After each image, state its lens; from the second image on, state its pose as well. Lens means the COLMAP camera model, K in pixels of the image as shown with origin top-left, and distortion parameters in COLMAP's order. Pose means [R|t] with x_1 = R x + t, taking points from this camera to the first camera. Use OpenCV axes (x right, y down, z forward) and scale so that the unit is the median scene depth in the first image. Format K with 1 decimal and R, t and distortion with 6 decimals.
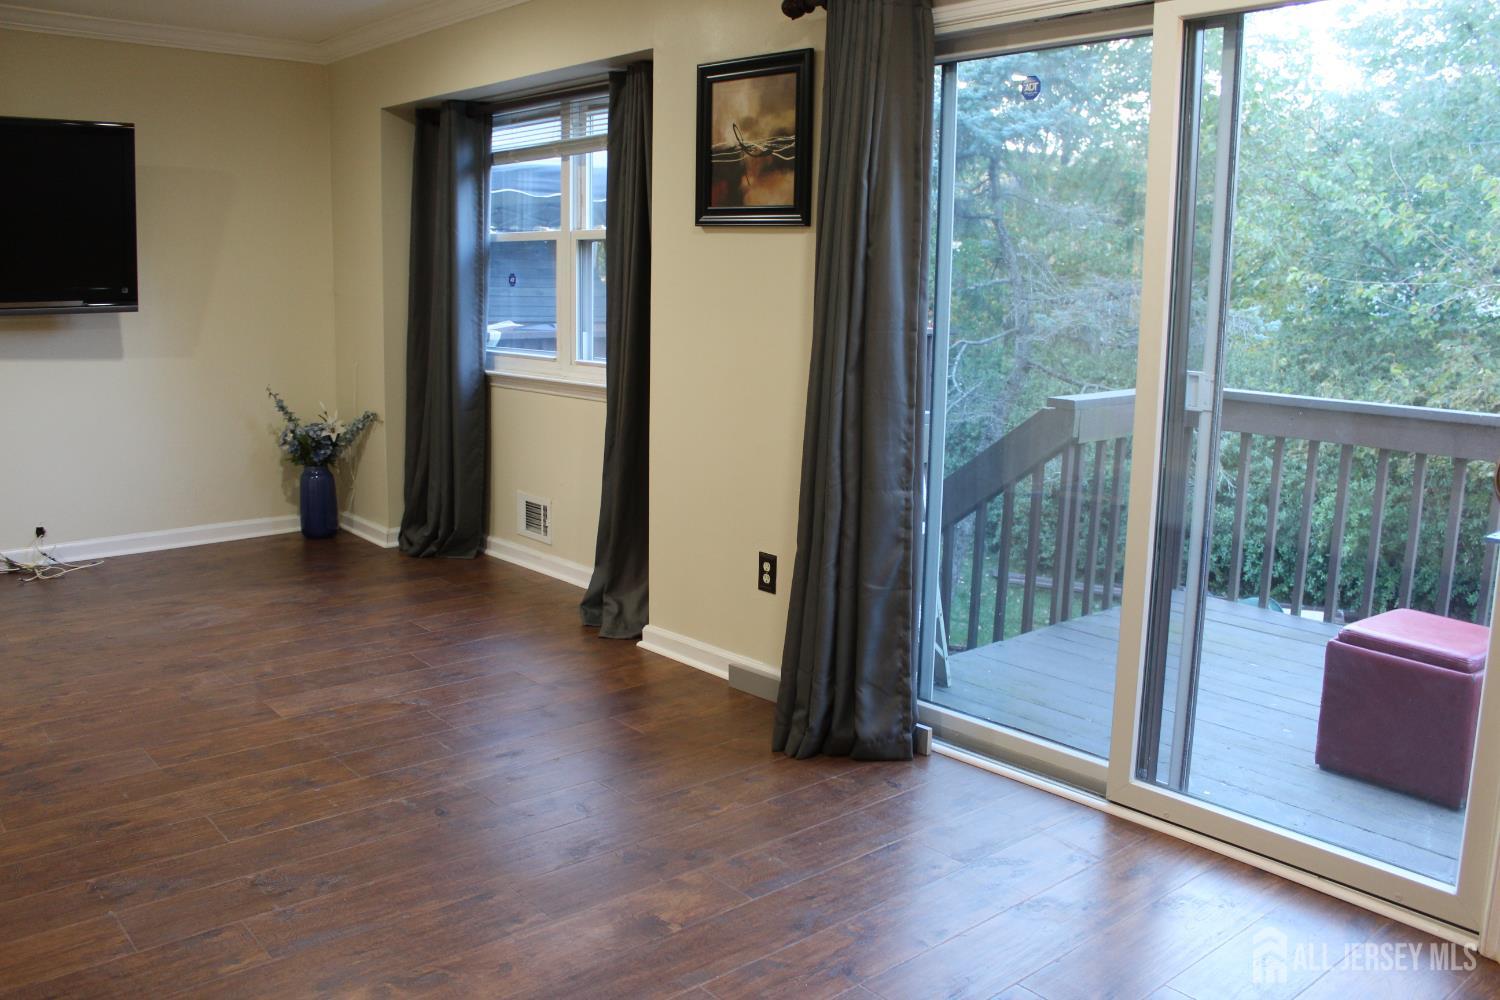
lens RADIAL K [[1253.1, 0, 751.8], [0, 1253.1, 501.5], [0, 0, 1]] dist [-0.161307, 0.137366]
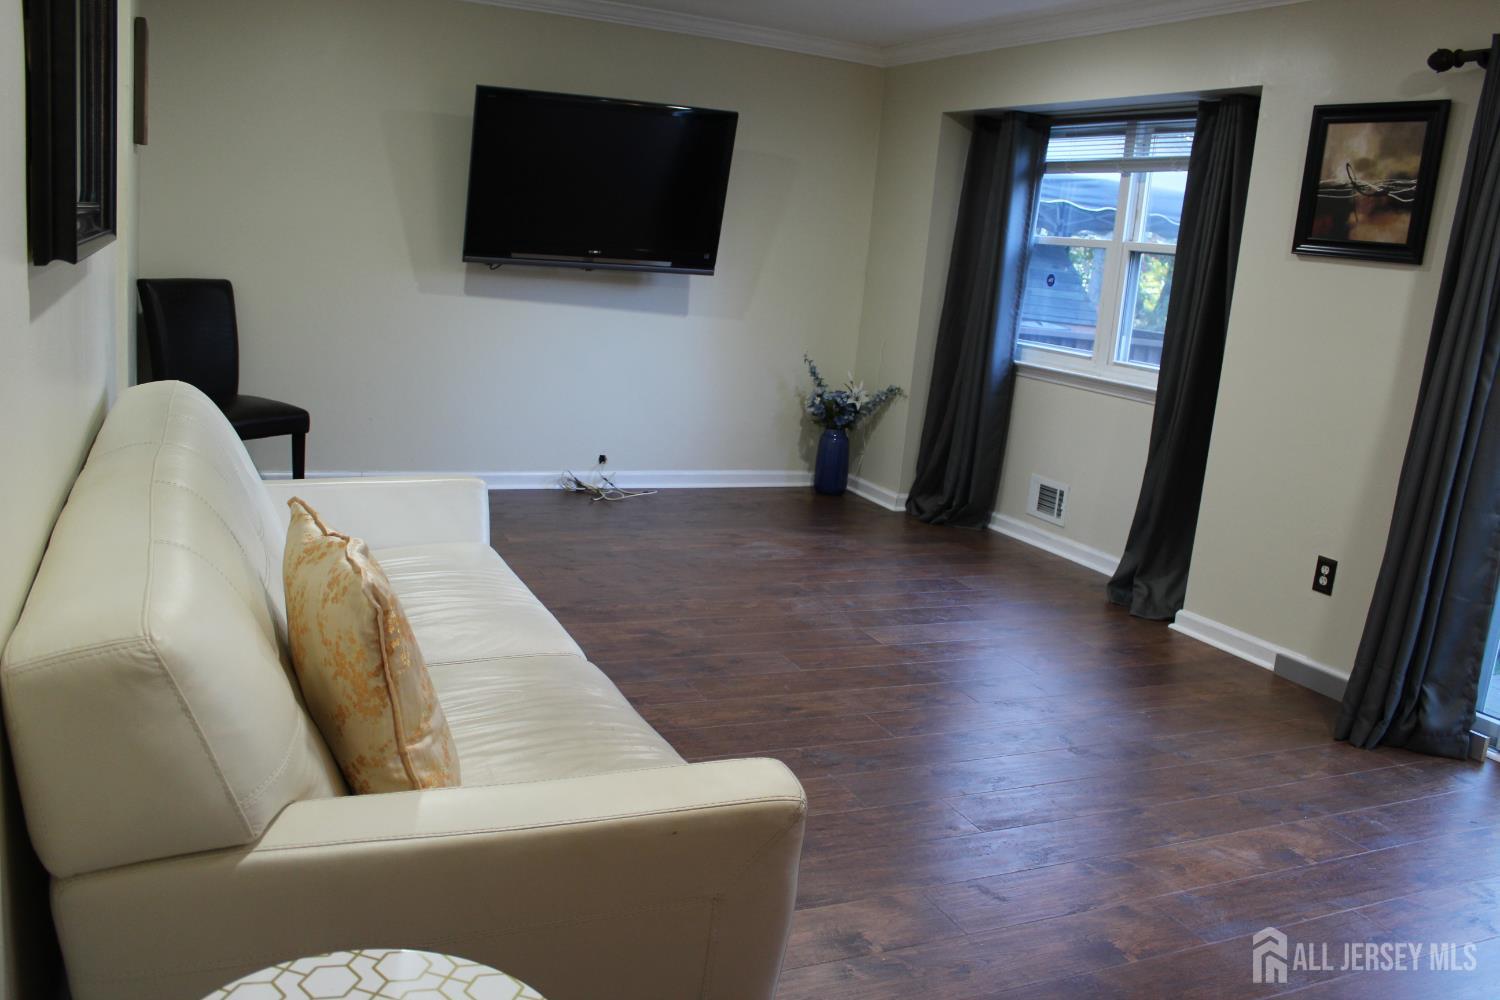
lens RADIAL K [[1253.1, 0, 747.3], [0, 1253.1, 500.2], [0, 0, 1]] dist [-0.161307, 0.137366]
pose [[0.958088, 0.123202, -0.258629, -0.205091], [-0.121760, 0.992323, 0.021649, 0.030127], [0.259311, 0.010750, 0.965734, -0.157917]]
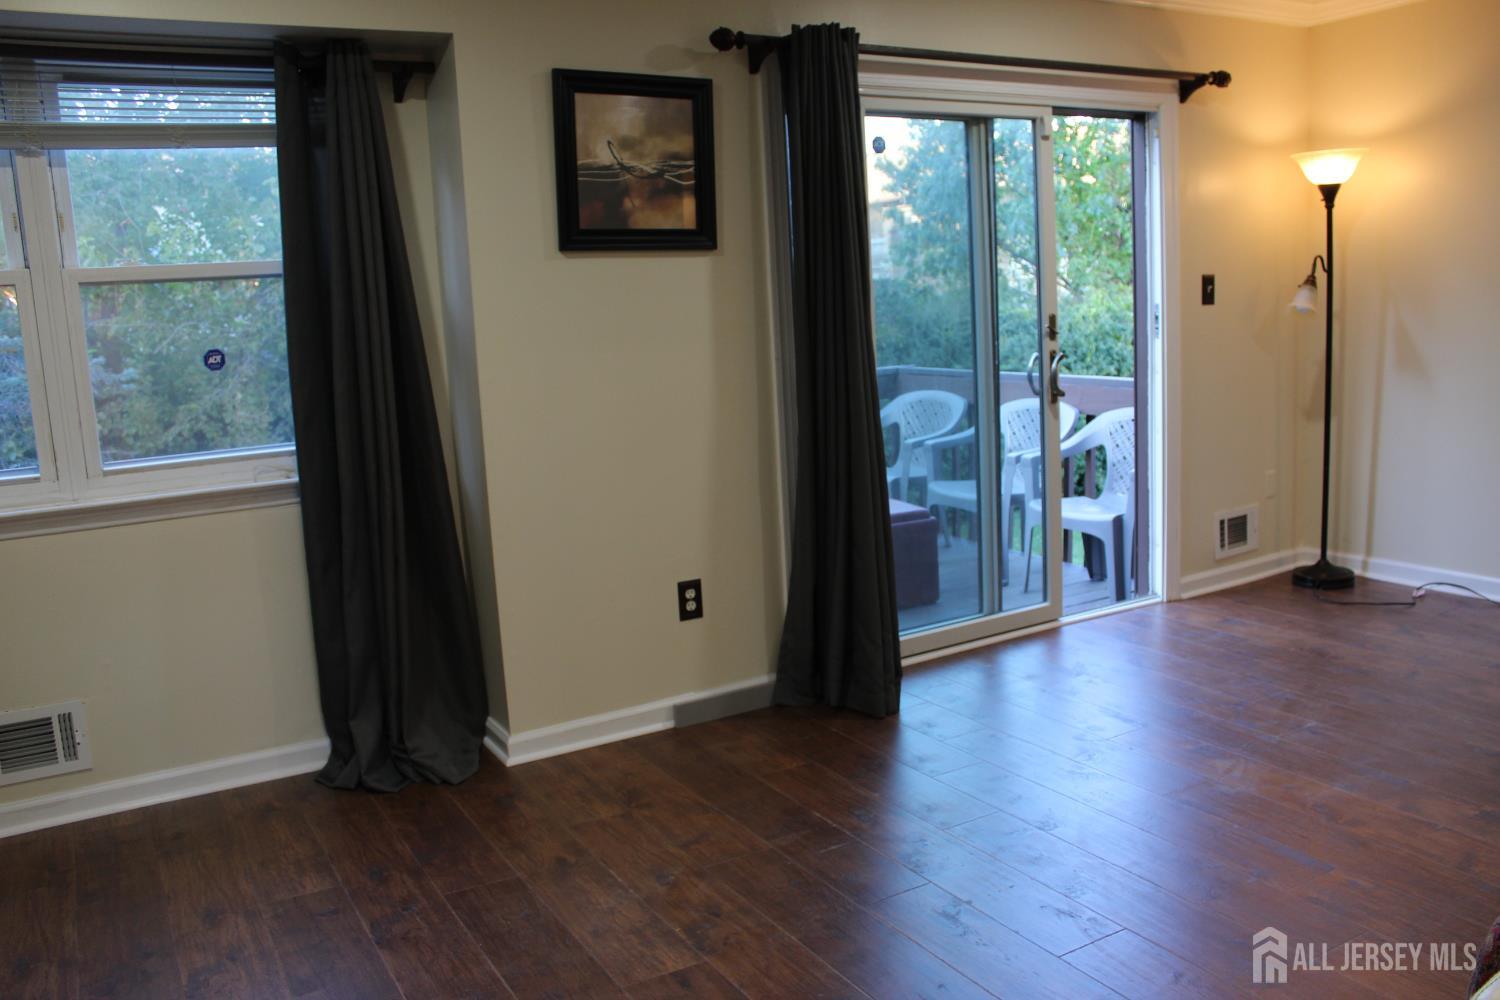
lens RADIAL K [[1253.1, 0, 750.9], [0, 1253.1, 494.5], [0, 0, 1]] dist [-0.161307, 0.137366]
pose [[0.175215, -0.173403, 0.969140, -0.922832], [0.226807, 0.965000, 0.131657, -0.142554], [-0.958049, 0.196739, 0.208411, 0.735714]]
